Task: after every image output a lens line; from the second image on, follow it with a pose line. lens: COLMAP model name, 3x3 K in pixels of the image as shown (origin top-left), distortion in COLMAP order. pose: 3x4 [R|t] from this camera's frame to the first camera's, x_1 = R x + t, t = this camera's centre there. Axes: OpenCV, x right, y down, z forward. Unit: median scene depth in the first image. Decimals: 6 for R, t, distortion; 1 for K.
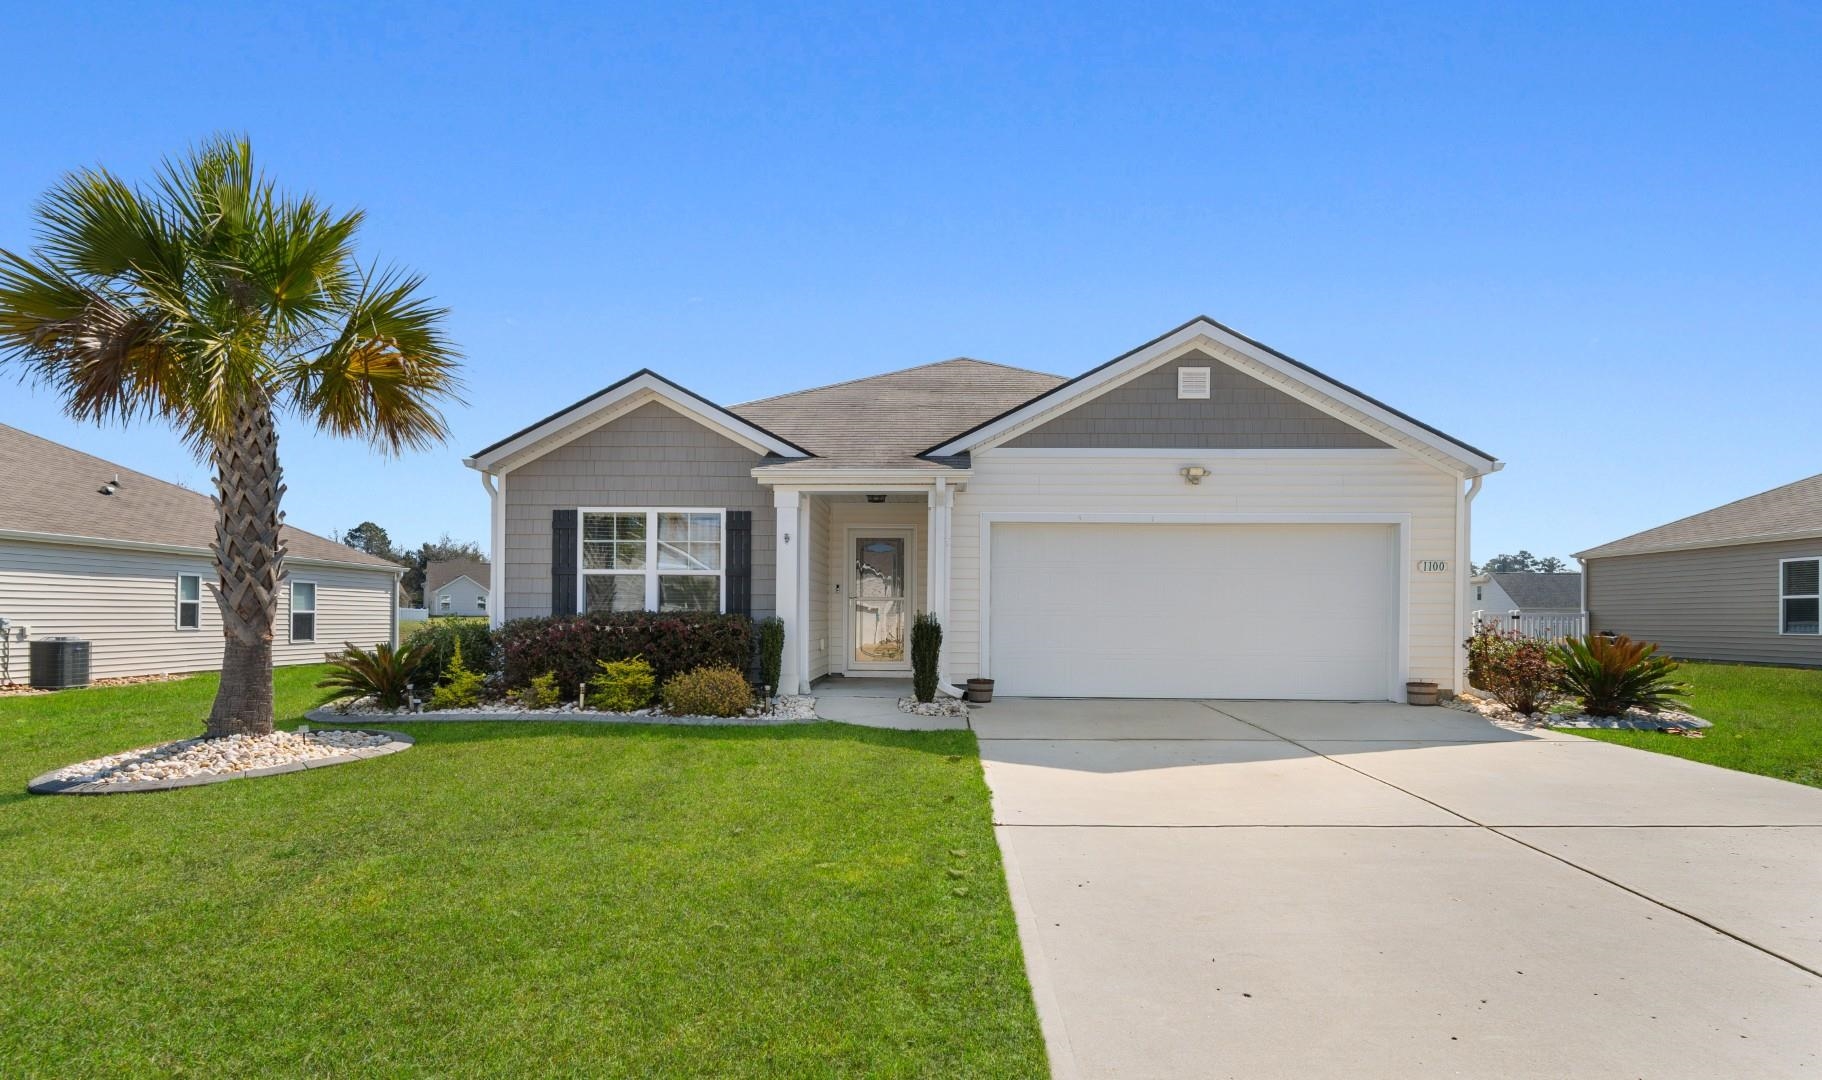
lens RADIAL K [[919.0, 0, 912.2], [0, 919.0, 601.0], [0, 0, 1]] dist [0.005809, 0.000968]
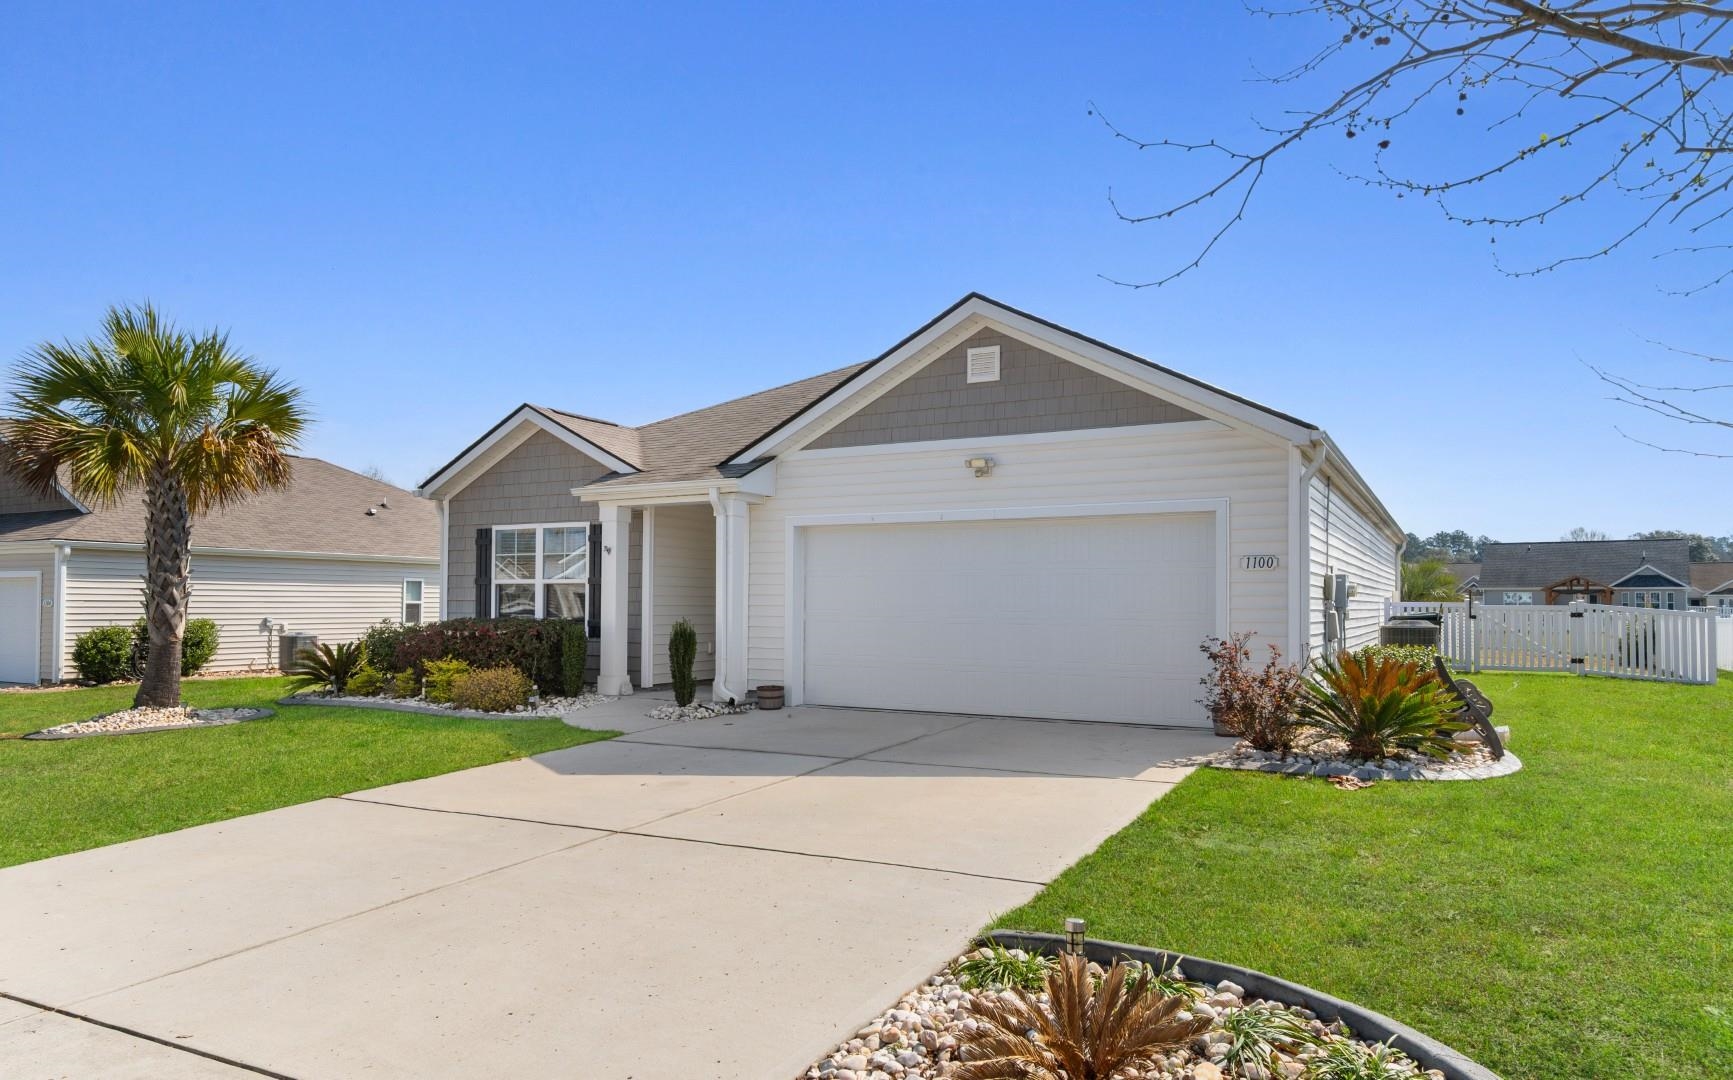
lens RADIAL K [[1114.0, 0, 867.7], [0, 1114.0, 548.8], [0, 0, 1]] dist [-0.000140, -0.000468]
pose [[0.886724, -0.026299, -0.461550, 0.708608], [0.011079, 0.999303, -0.035655, -0.018185], [0.462166, 0.026503, 0.886397, -0.019263]]
